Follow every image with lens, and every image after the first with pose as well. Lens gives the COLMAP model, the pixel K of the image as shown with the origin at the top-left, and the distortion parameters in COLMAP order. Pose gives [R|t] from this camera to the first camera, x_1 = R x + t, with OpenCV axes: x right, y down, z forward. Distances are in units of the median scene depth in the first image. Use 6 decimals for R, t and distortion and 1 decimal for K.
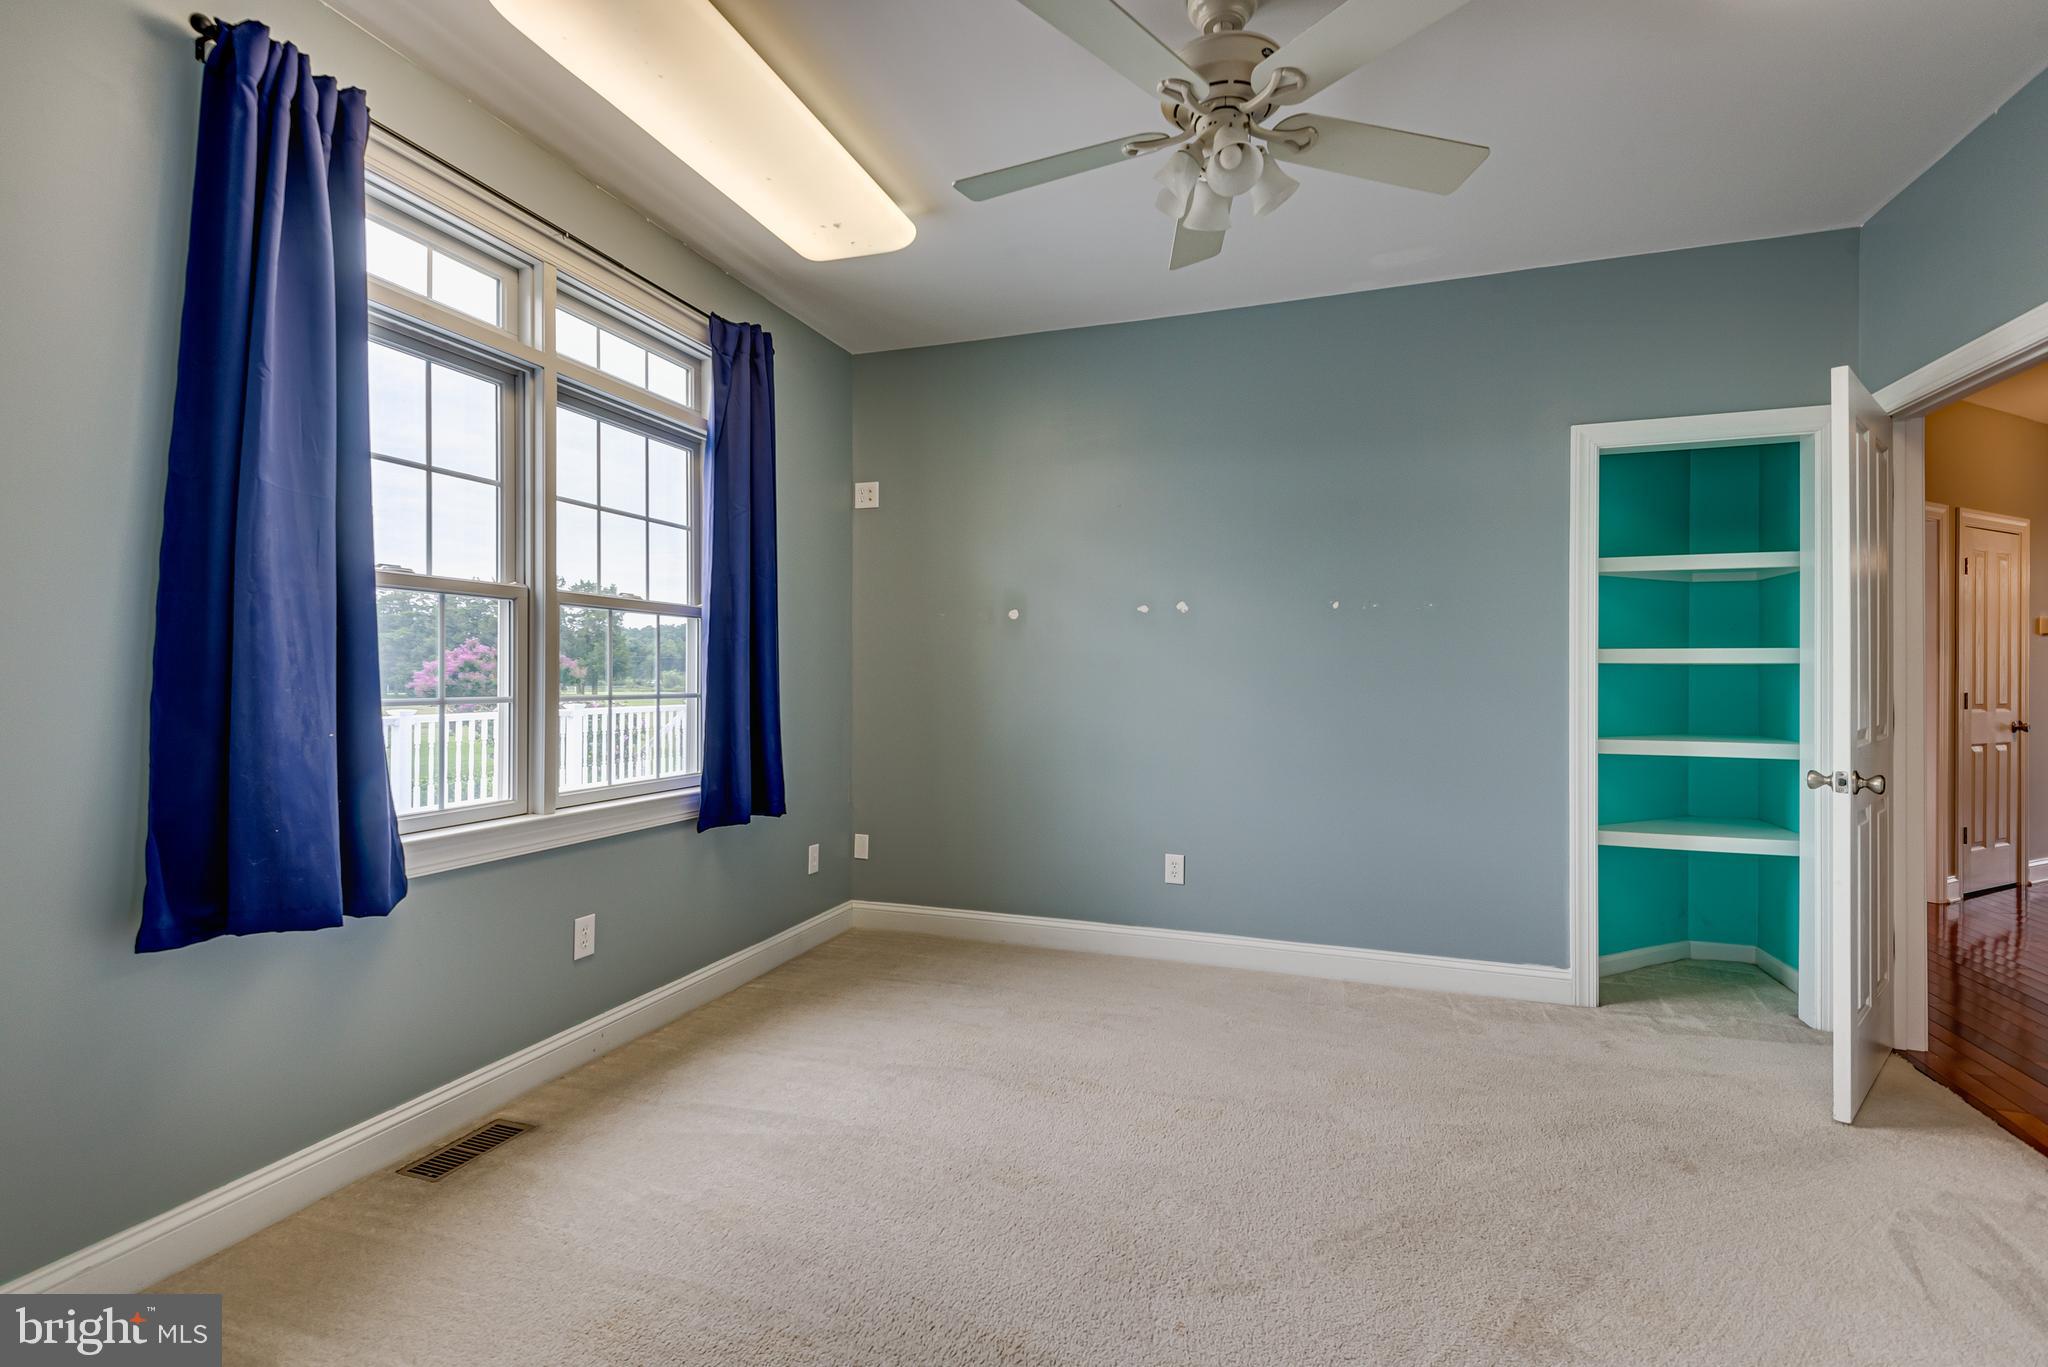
lens RADIAL K [[925.8, 0, 1030.0], [0, 925.8, 670.0], [0, 0, 1]] dist [0.032142, -0.014971]
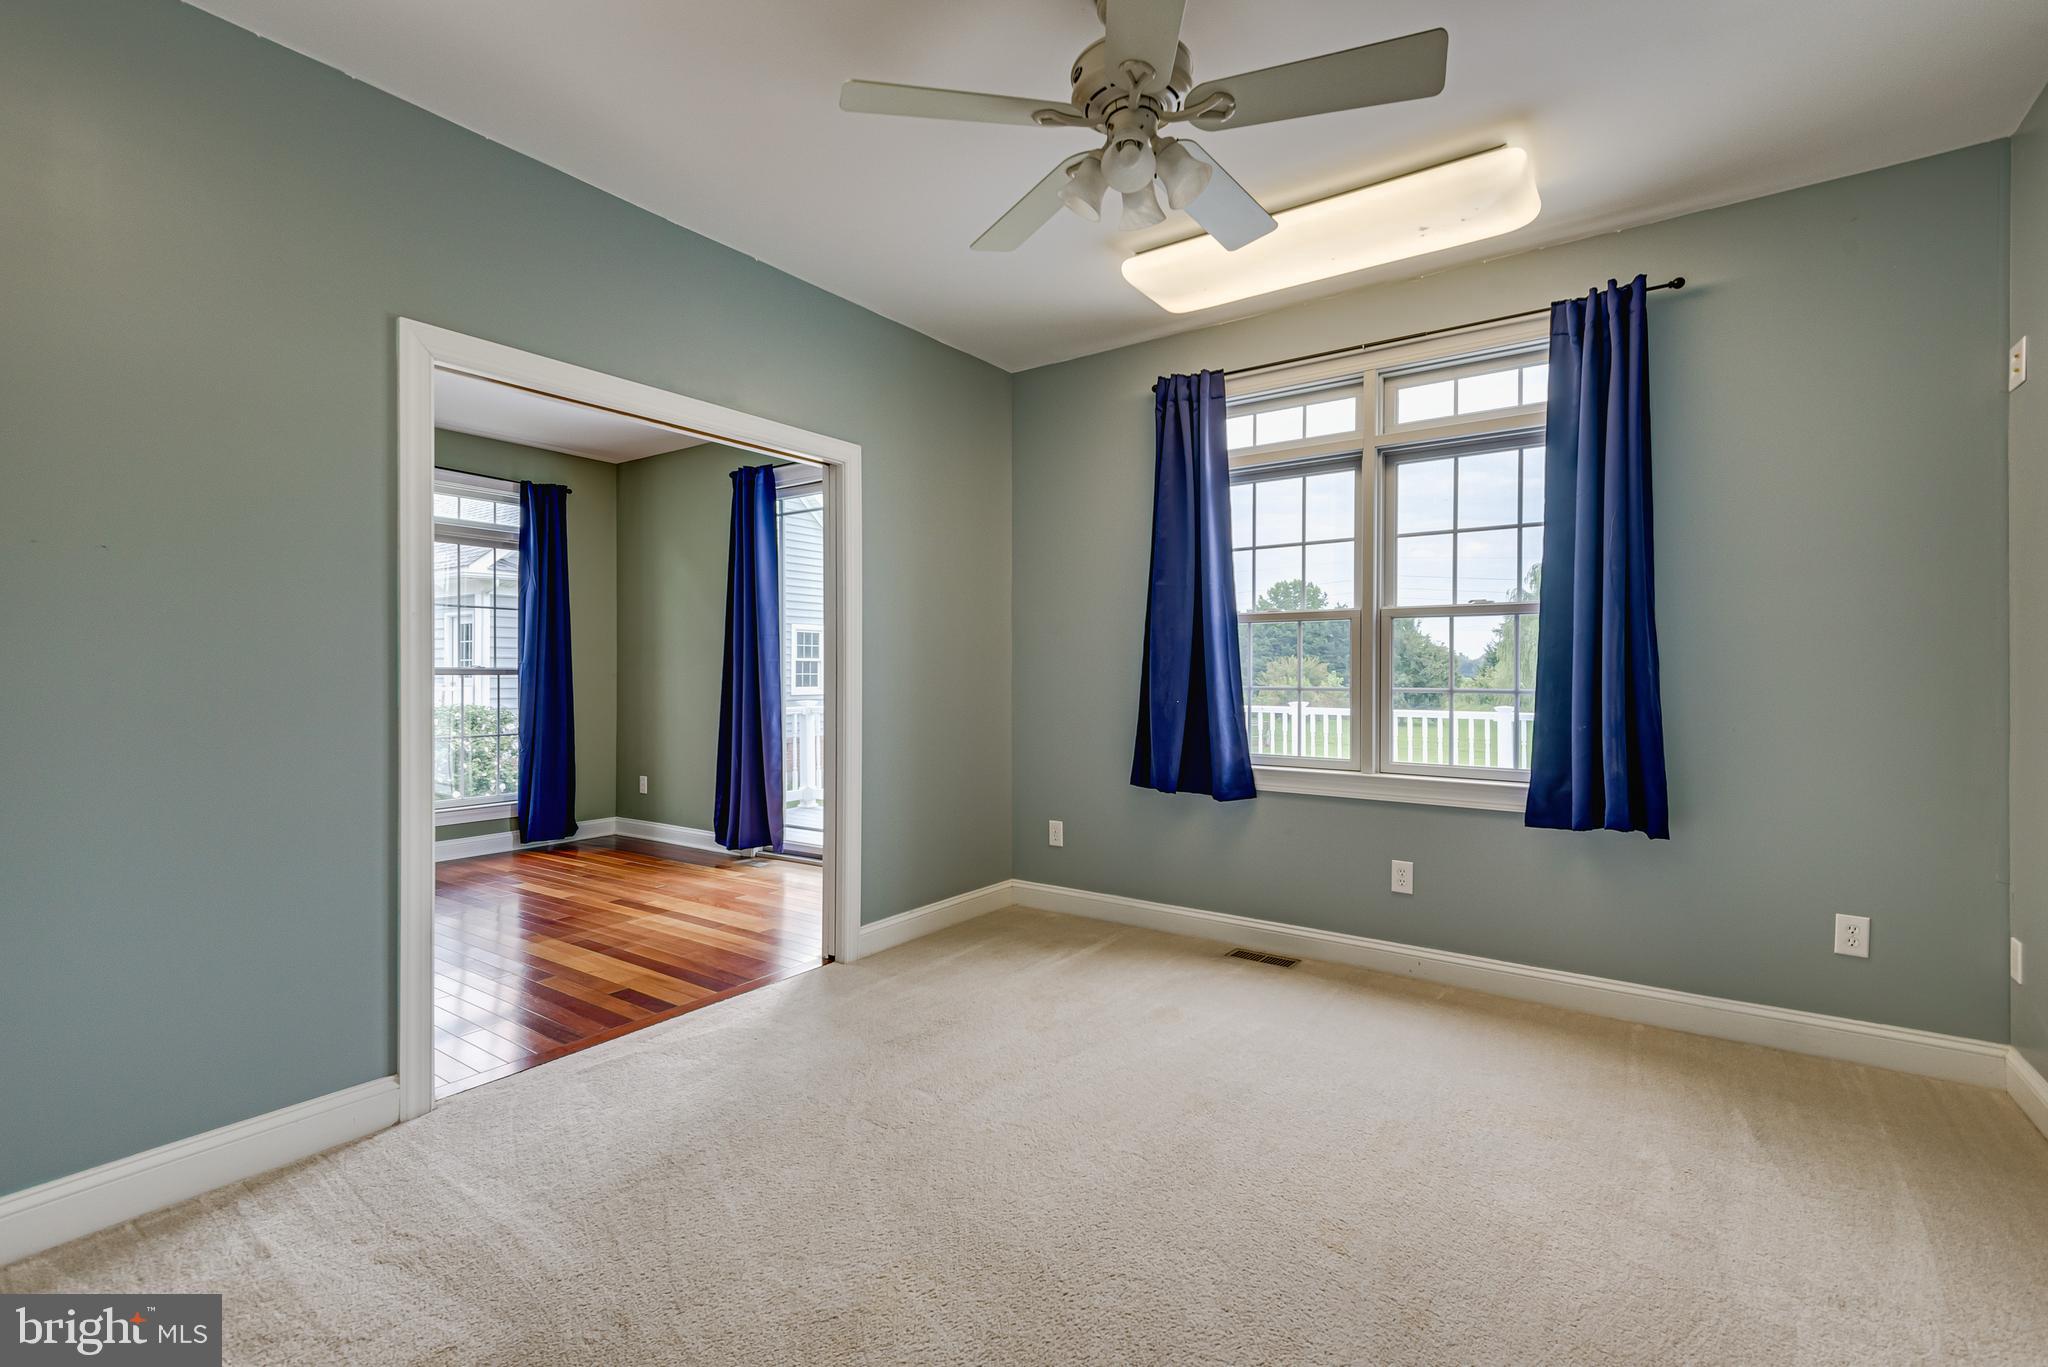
lens RADIAL K [[925.8, 0, 1007.8], [0, 925.8, 685.0], [0, 0, 1]] dist [0.032142, -0.014971]
pose [[-0.299440, 0.004569, -0.954104, 0.931326], [0.002806, 0.999988, 0.003908, 0.017239], [0.954111, -0.001507, -0.299450, 0.899832]]
